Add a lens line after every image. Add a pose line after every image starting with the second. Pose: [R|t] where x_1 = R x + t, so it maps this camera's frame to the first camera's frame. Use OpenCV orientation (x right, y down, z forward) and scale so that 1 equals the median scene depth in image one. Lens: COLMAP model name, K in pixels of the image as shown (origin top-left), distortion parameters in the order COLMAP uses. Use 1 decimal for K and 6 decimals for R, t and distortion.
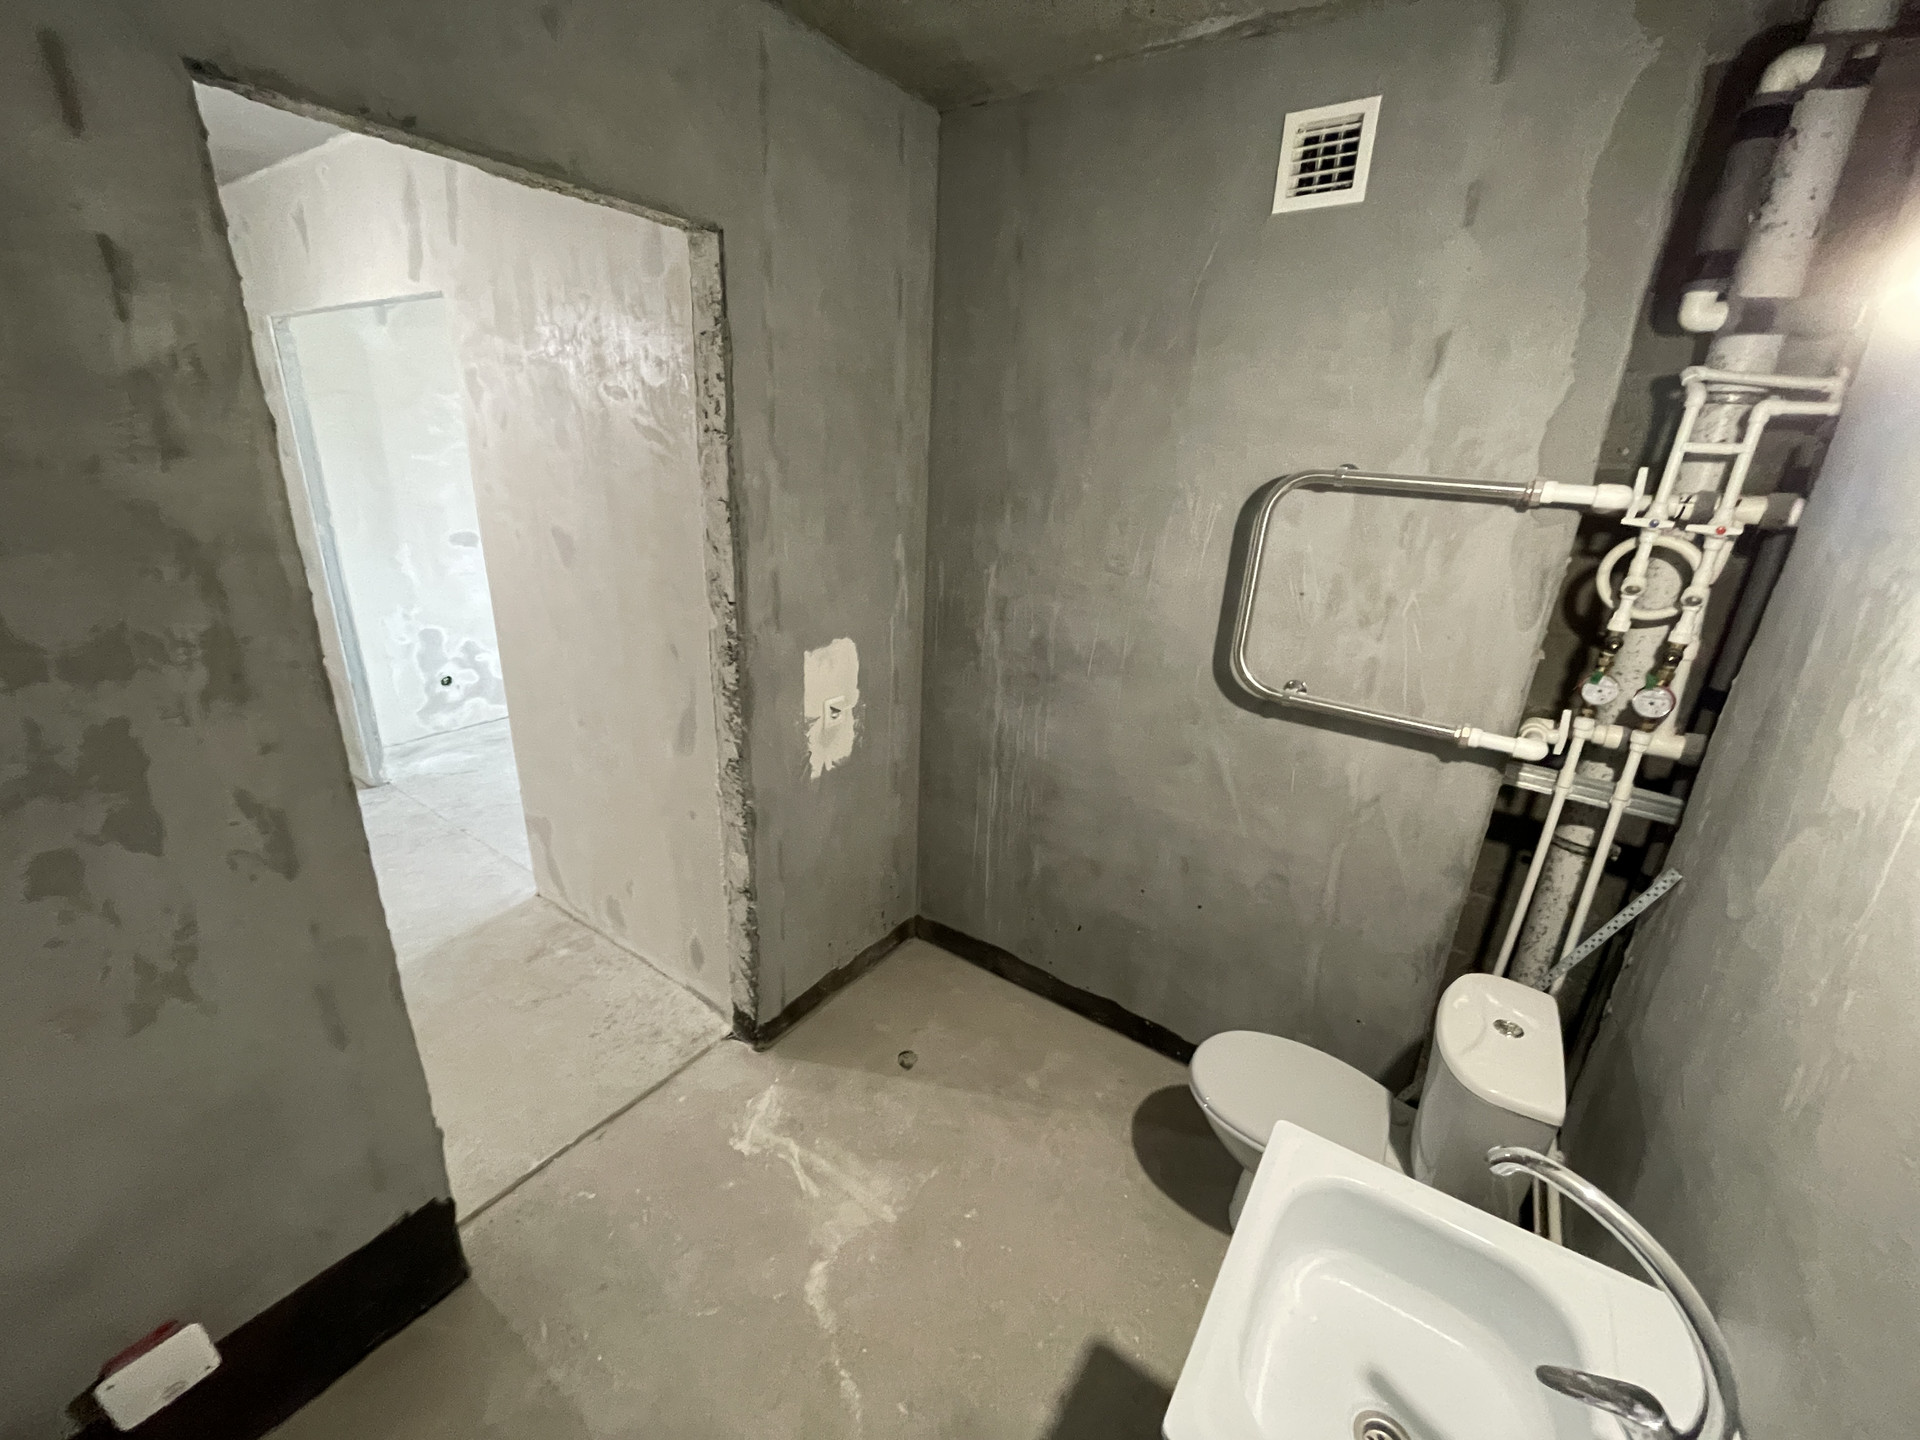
lens RADIAL K [[775.9, 0, 959.3], [0, 775.9, 715.4], [0, 0, 1]] dist [-0.002787, -0.000138]
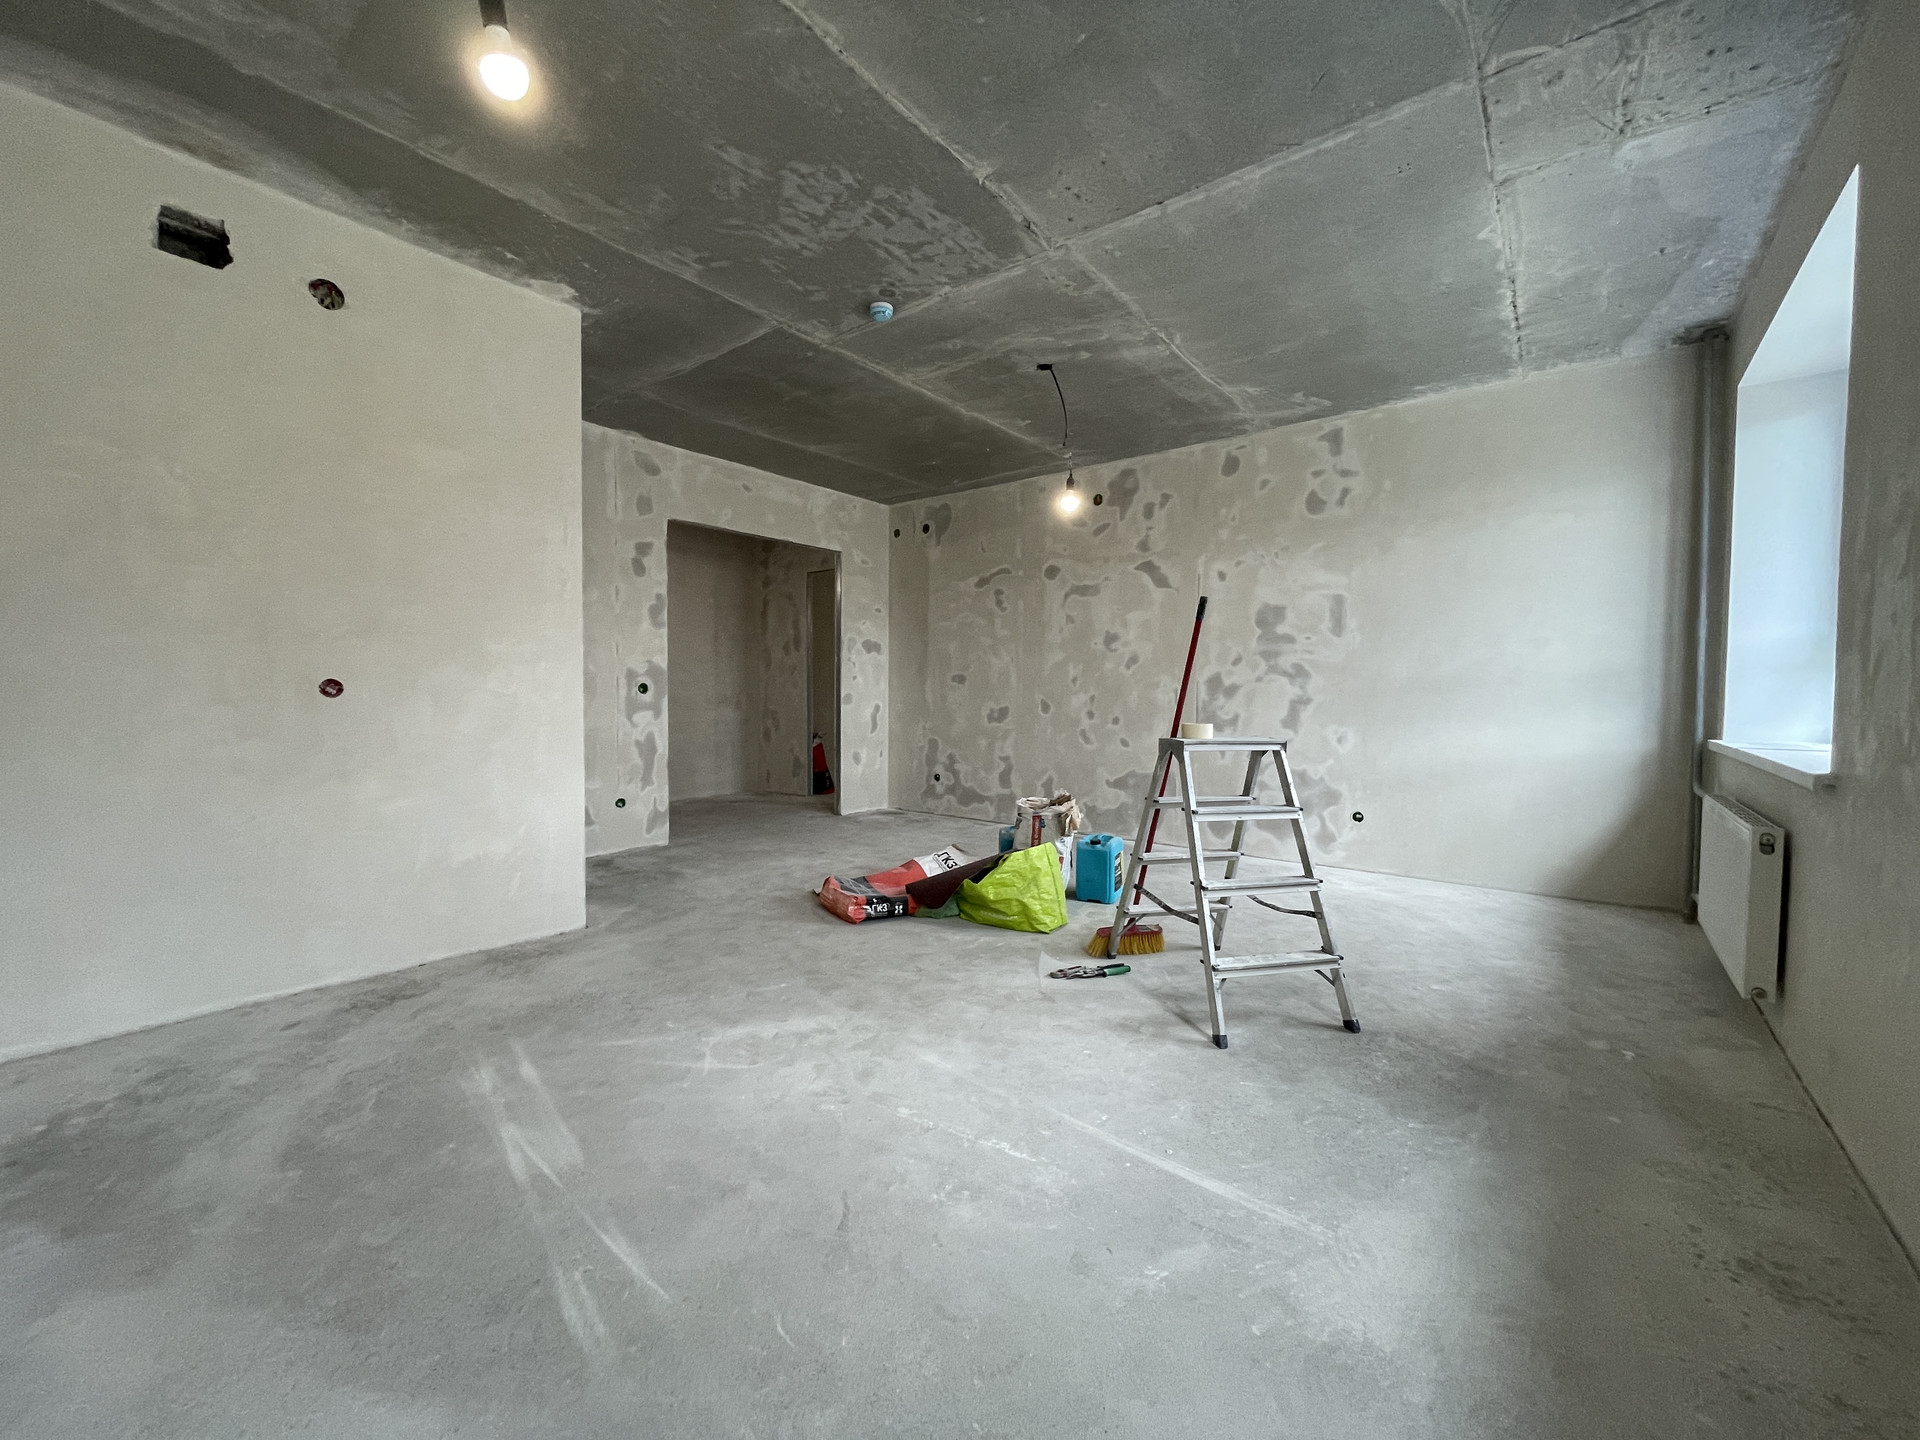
lens RADIAL K [[775.9, 0, 958.0], [0, 775.9, 716.0], [0, 0, 1]] dist [-0.002787, -0.000138]
pose [[-0.058174, -0.013057, -0.998221, 1.628779], [-0.337036, 0.941463, 0.007327, -0.381470], [0.939693, 0.336863, -0.059169, 2.407934]]
